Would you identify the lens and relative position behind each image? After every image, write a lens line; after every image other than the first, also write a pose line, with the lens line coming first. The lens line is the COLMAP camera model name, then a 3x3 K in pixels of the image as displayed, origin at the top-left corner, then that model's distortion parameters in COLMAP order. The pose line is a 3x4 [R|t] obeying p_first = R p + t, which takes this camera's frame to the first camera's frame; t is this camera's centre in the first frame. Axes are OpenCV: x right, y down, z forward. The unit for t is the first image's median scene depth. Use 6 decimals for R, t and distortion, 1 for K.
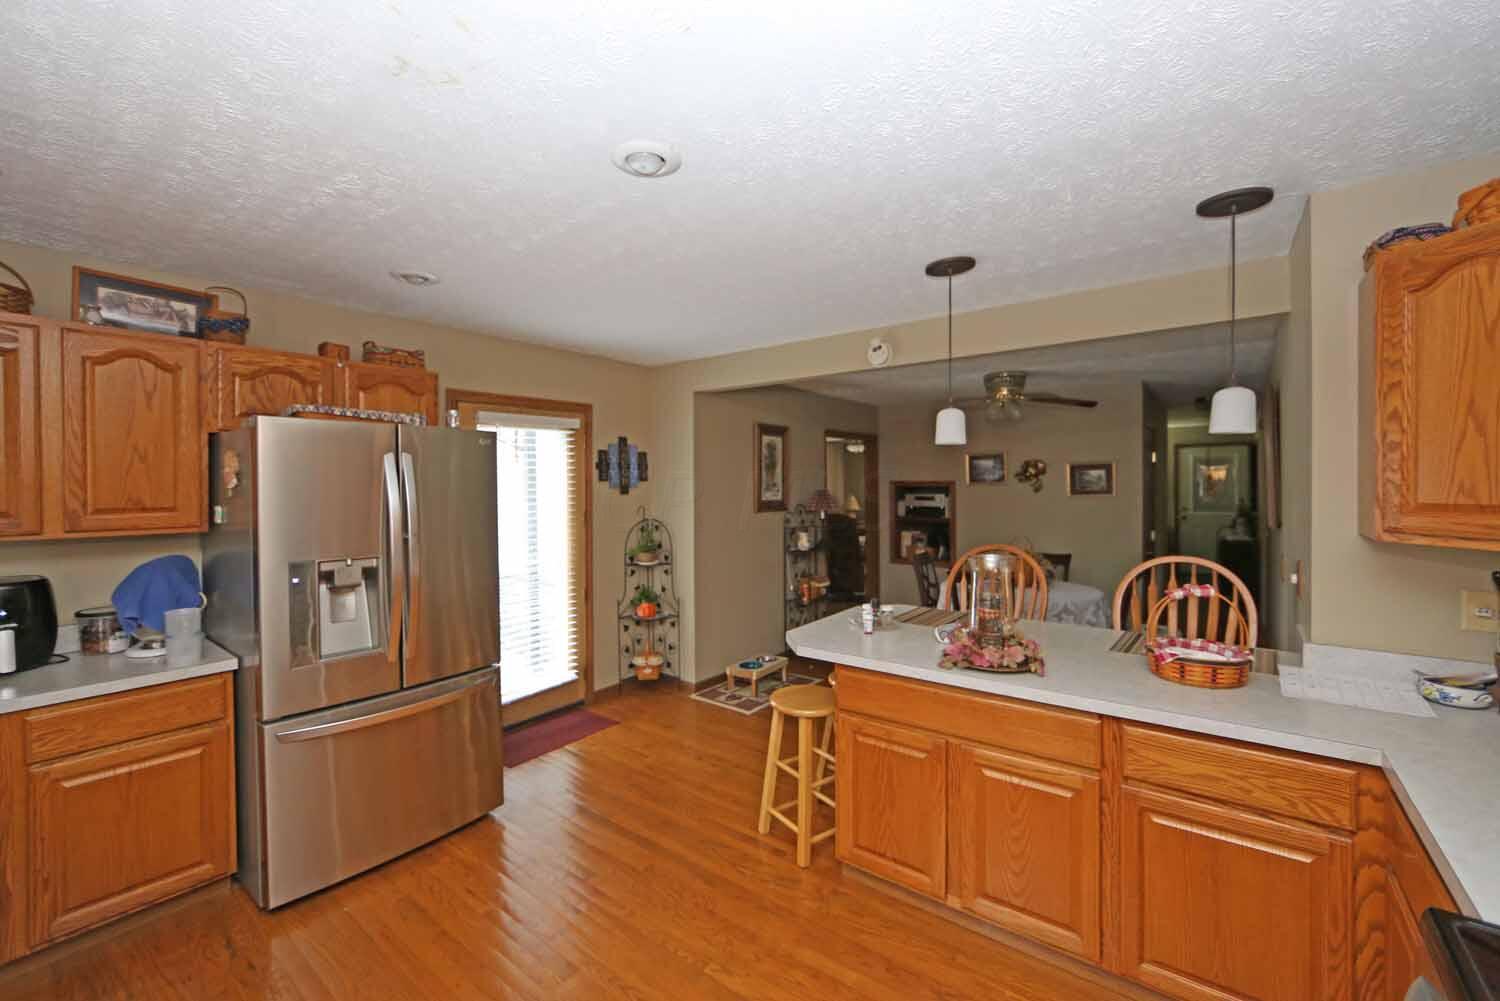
lens RADIAL K [[601.6, 0, 744.6], [0, 601.6, 490.5], [0, 0, 1]] dist [-0.017320, -0.000006]
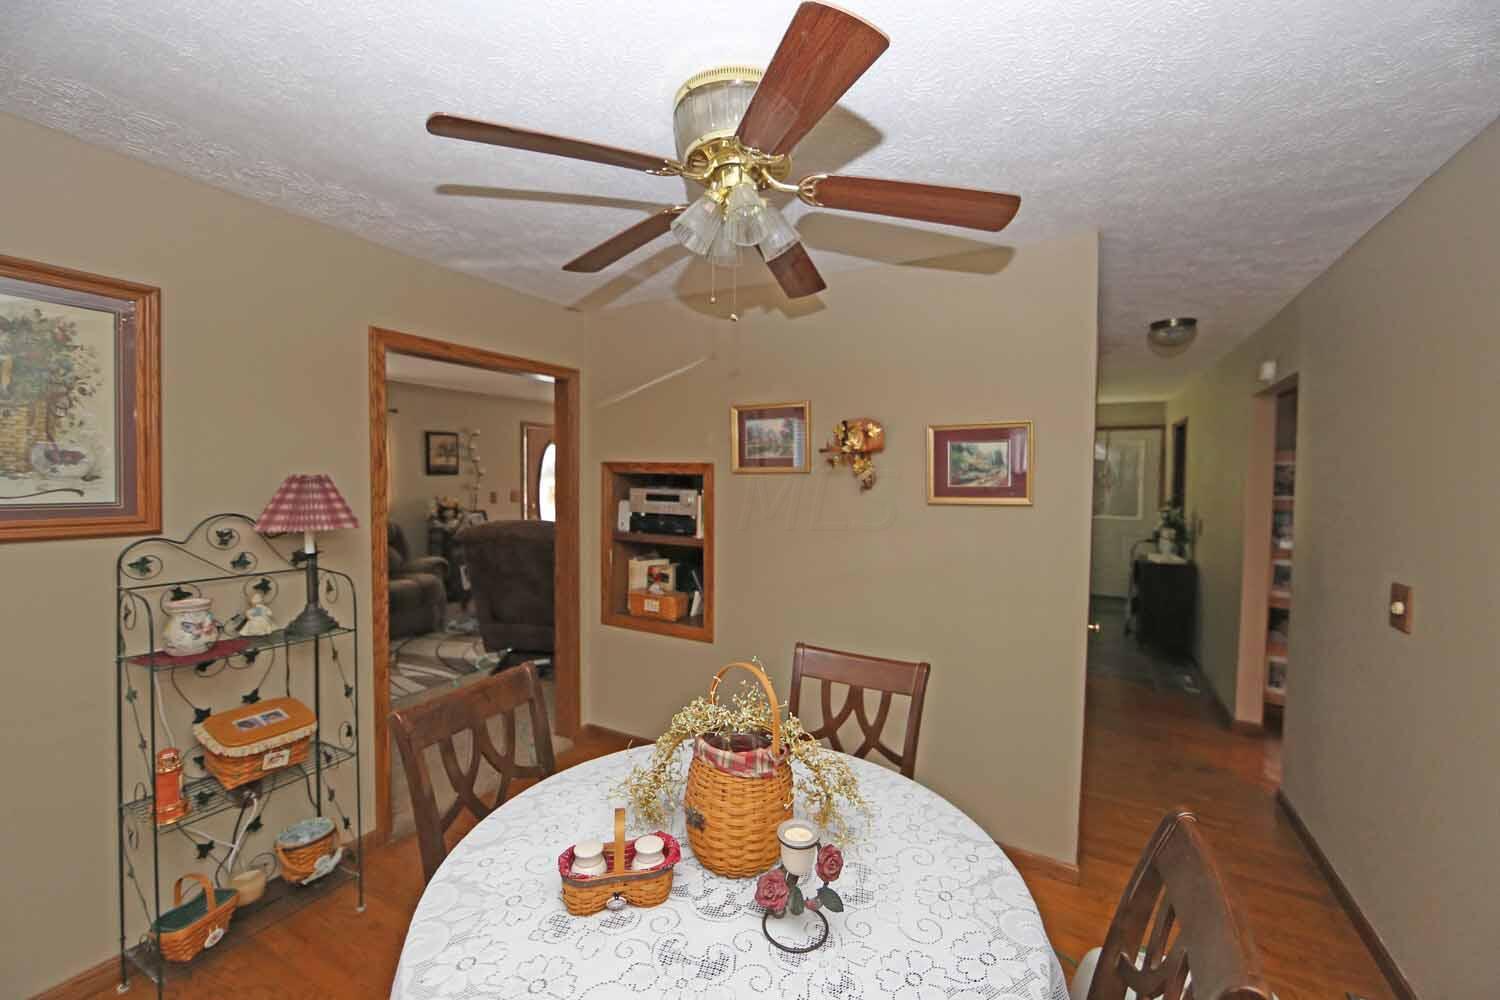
lens RADIAL K [[601.6, 0, 744.6], [0, 601.6, 490.0], [0, 0, 1]] dist [-0.017320, -0.000006]
pose [[0.983694, 0.014640, 0.179254, 0.287760], [-0.017956, 0.999696, 0.016887, -0.002679], [-0.178953, -0.019830, 0.983658, 0.517883]]
